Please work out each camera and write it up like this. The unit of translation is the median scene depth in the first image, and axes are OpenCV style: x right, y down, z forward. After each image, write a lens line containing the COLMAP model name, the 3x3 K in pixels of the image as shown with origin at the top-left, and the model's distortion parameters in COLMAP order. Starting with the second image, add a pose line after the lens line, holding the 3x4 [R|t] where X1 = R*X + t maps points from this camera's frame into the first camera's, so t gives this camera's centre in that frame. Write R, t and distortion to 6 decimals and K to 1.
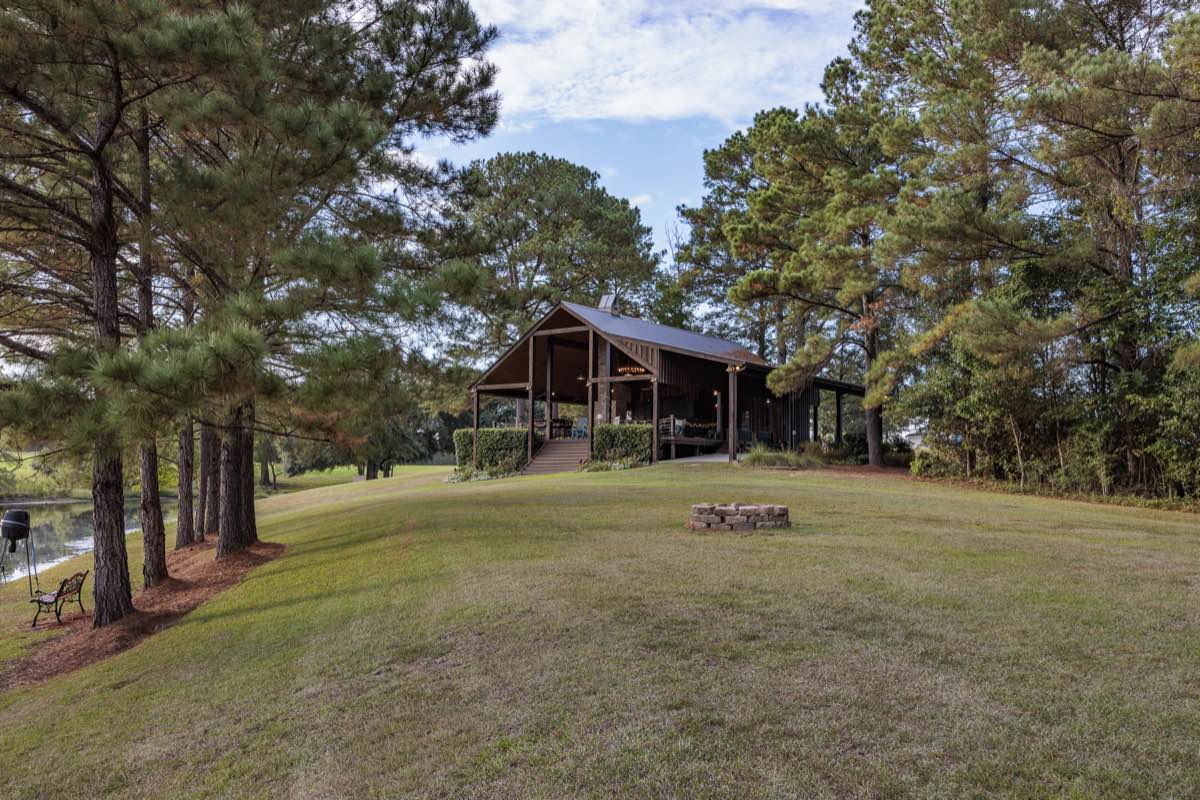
lens RADIAL K [[1037.5, 0, 599.6], [0, 1037.5, 420.8], [0, 0, 1]] dist [0.010165, 0.005020]
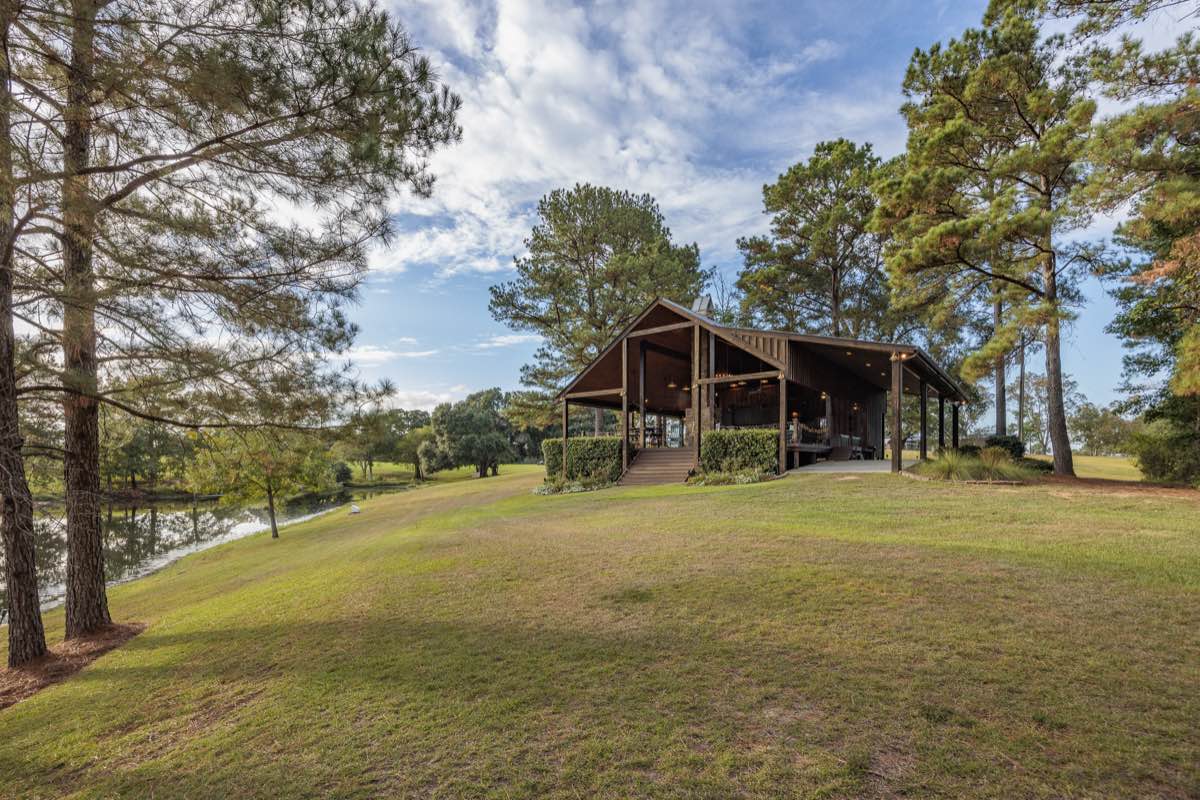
lens RADIAL K [[554.4, 0, 617.3], [0, 554.4, 471.5], [0, 0, 1]] dist [0.002070, 0.000044]
pose [[0.999888, -0.010582, 0.010583, -0.083123], [0.009919, 0.998097, 0.060857, 0.008620], [-0.011206, -0.060745, 0.998090, 0.516734]]
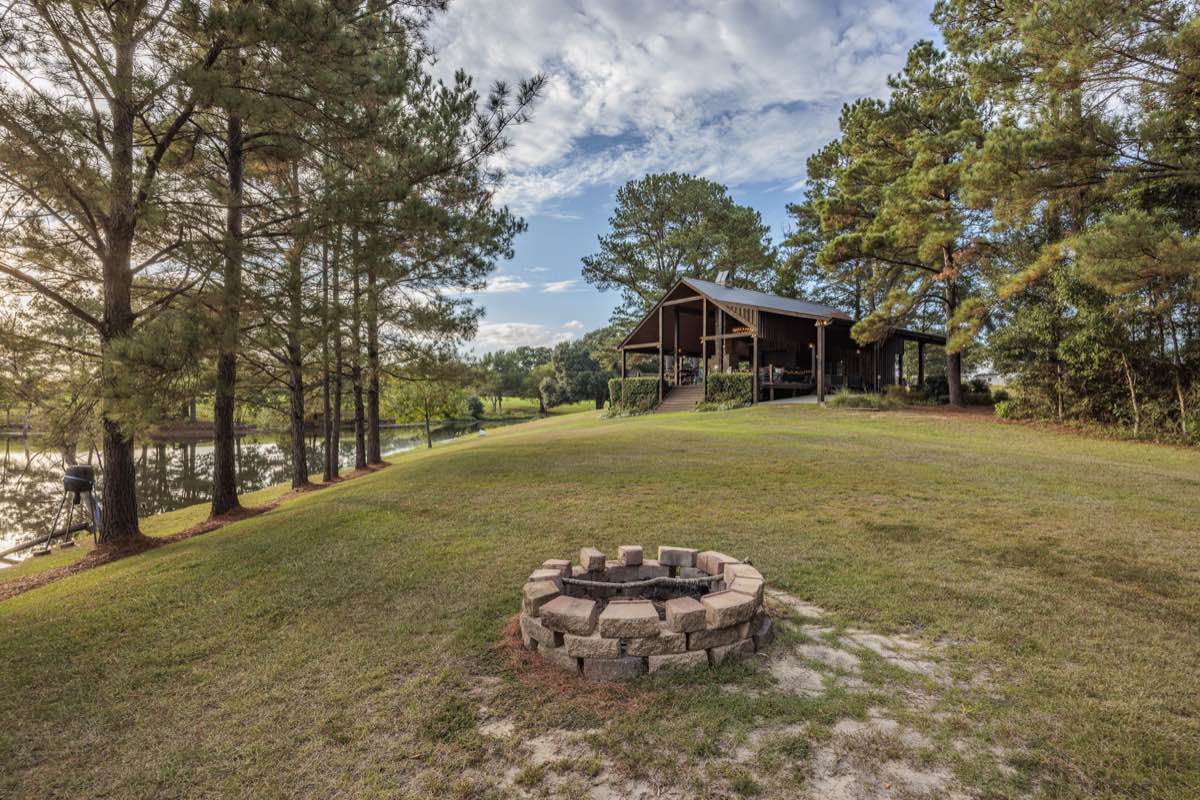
lens RADIAL K [[620.0, 0, 600.0], [0, 620.0, 400.0], [0, 0, 1]] dist [0.001767, -0.000349]
pose [[0.968161, -0.008164, -0.250197, 0.056106], [0.019674, 0.998858, 0.043537, 0.000432], [0.249556, -0.047074, 0.967216, 0.237061]]
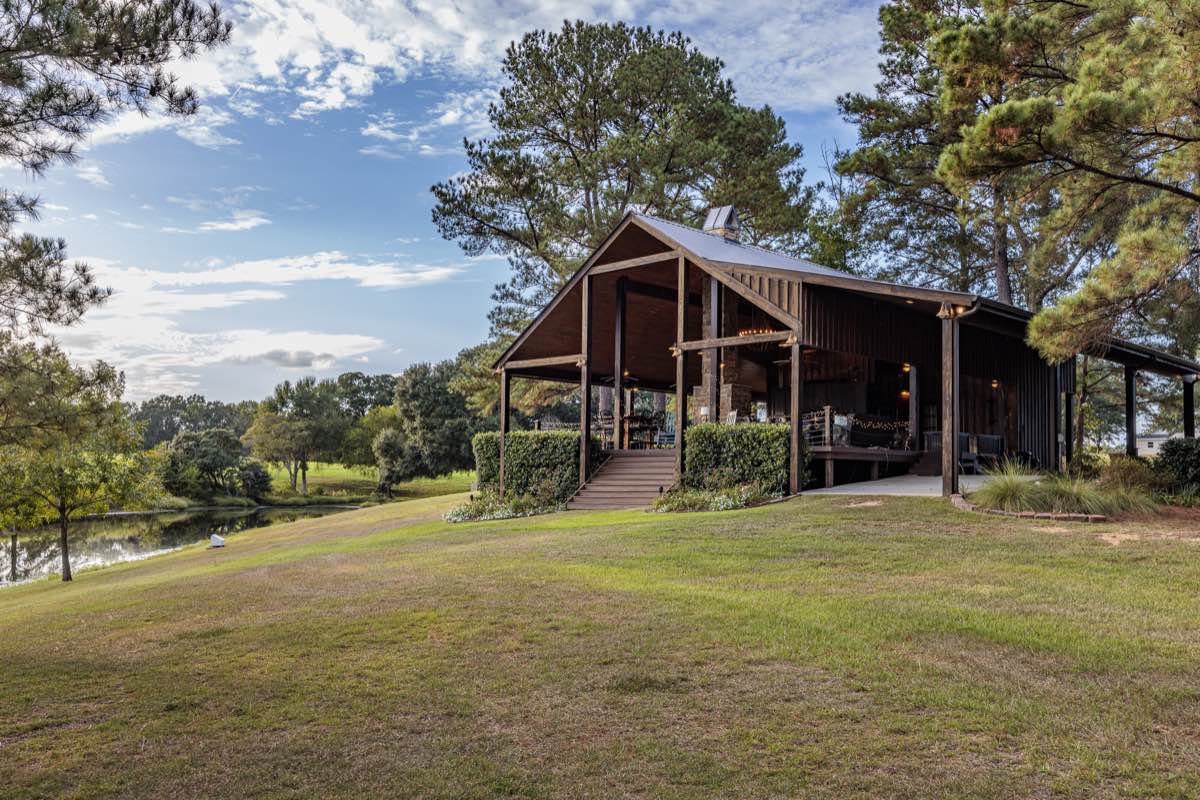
lens RADIAL K [[1037.5, 0, 599.6], [0, 1037.5, 420.8], [0, 0, 1]] dist [0.010165, 0.005020]
pose [[0.988065, -0.002728, -0.154011, 0.034820], [0.002464, 0.999995, -0.001909, 0.002746], [0.154016, 0.001507, 0.988067, 0.434866]]
